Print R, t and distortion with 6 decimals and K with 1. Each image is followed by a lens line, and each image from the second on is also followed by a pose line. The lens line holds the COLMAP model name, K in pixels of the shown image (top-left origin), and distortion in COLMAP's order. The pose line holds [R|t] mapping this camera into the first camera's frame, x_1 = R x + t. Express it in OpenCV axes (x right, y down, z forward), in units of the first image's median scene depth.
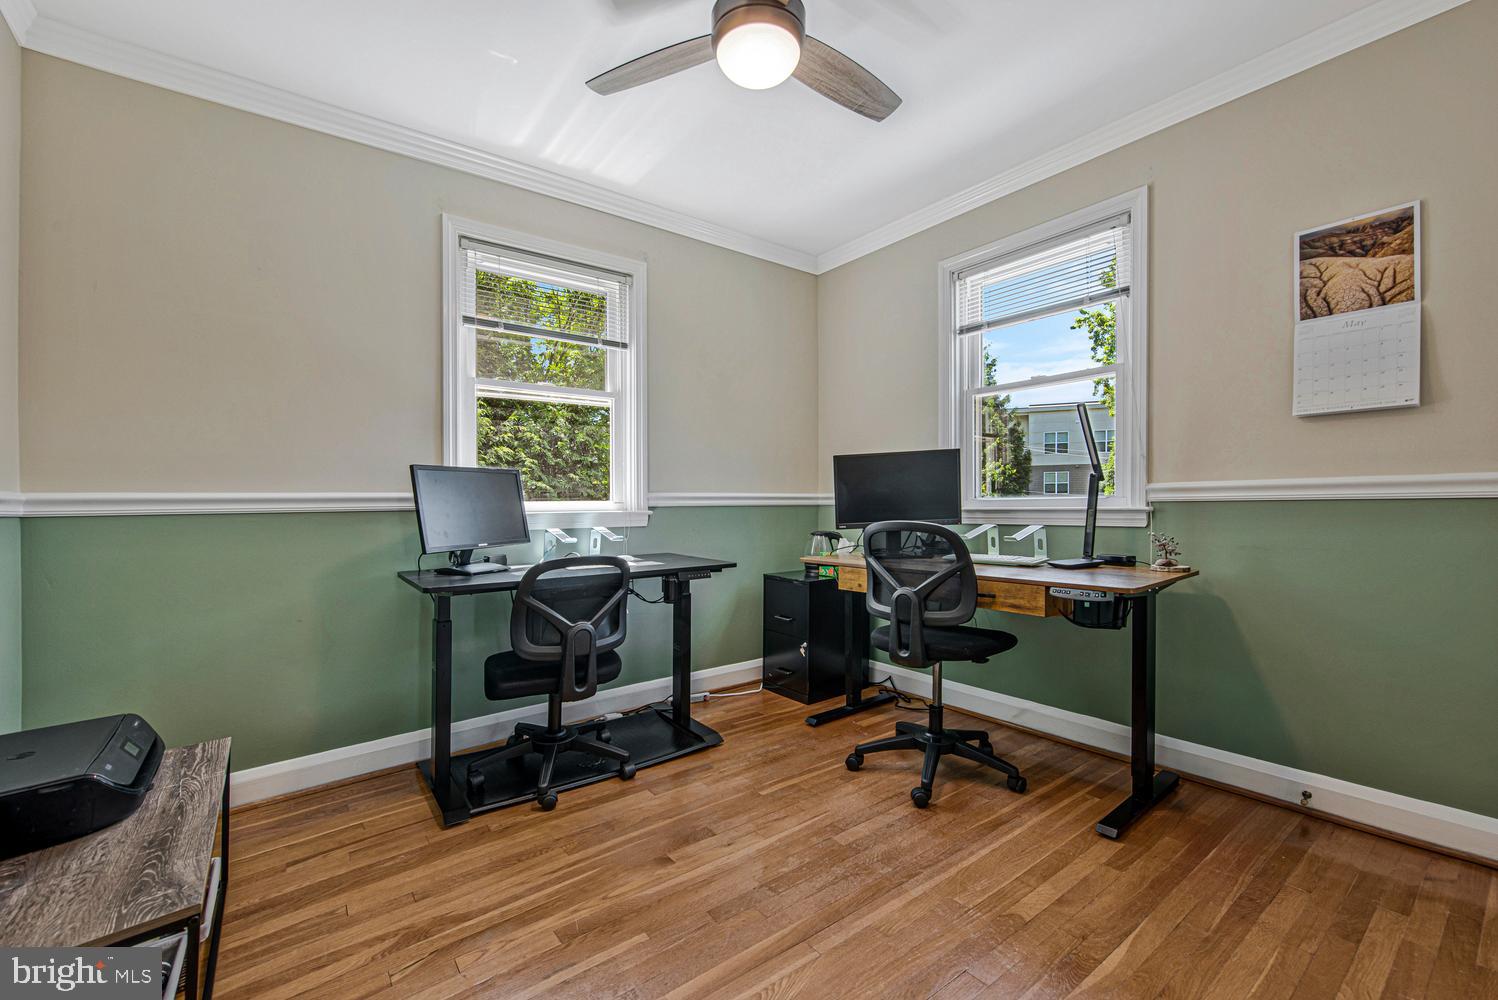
lens RADIAL K [[589.4, 0, 752.4], [0, 589.4, 504.1], [0, 0, 1]] dist [-0.001979, -0.000418]
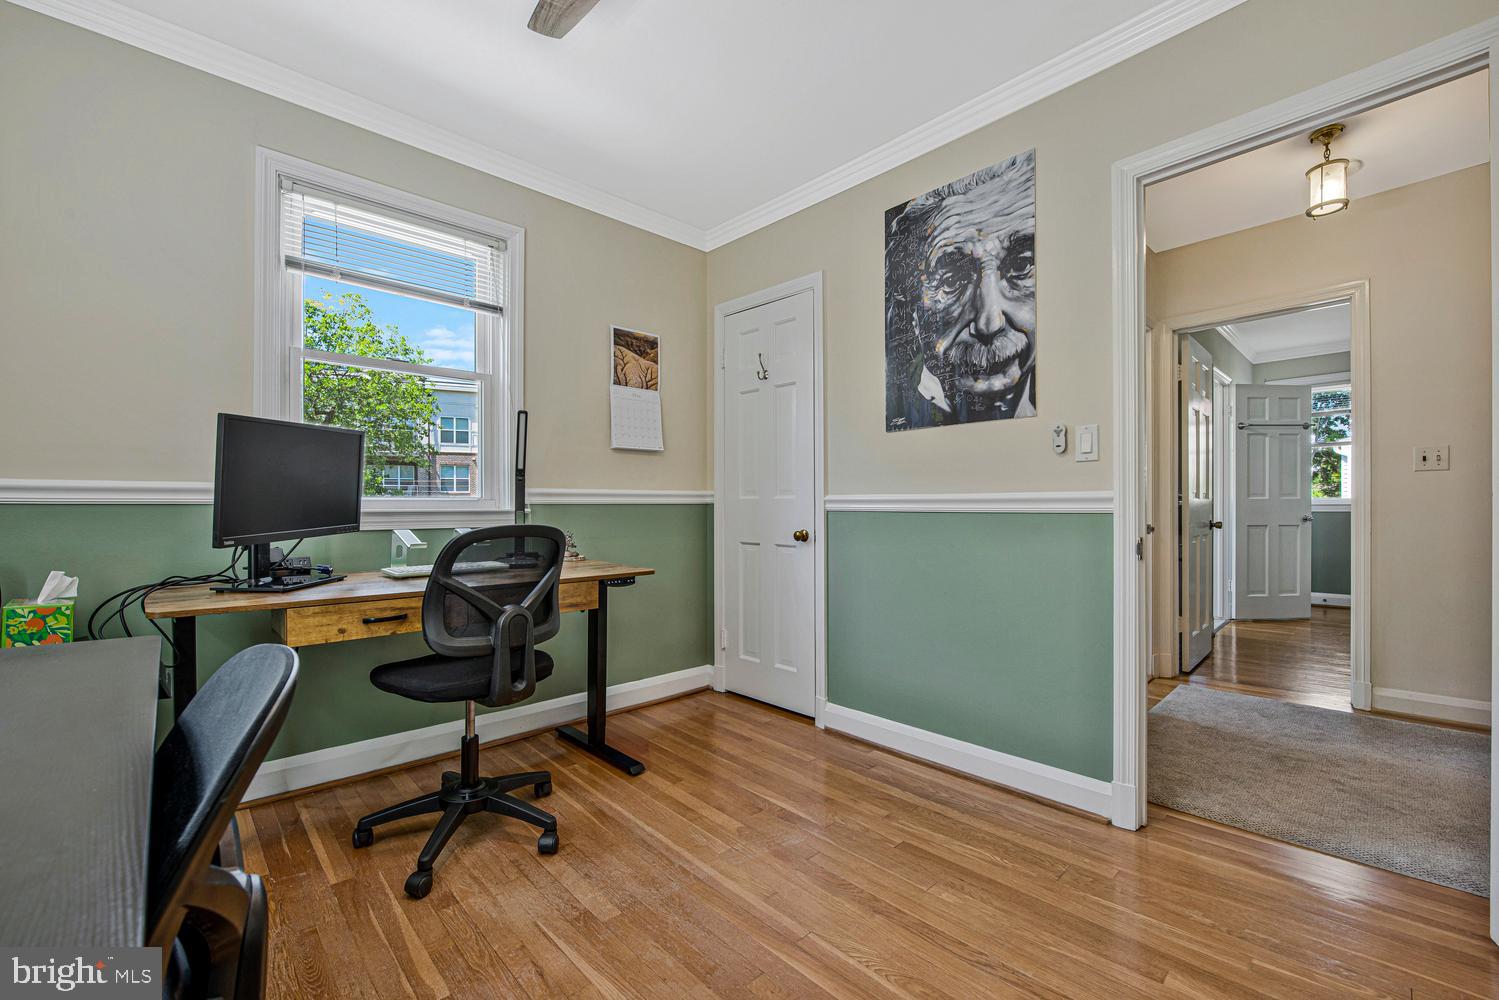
lens RADIAL K [[611.6, 0, 745.5], [0, 611.6, 491.7], [0, 0, 1]] dist [-0.012871, -0.000776]
pose [[-0.060690, 0.029186, 0.997730, -0.673532], [-0.006154, 0.999542, -0.029613, 0.005621], [-0.998138, -0.007937, -0.060483, 0.808020]]
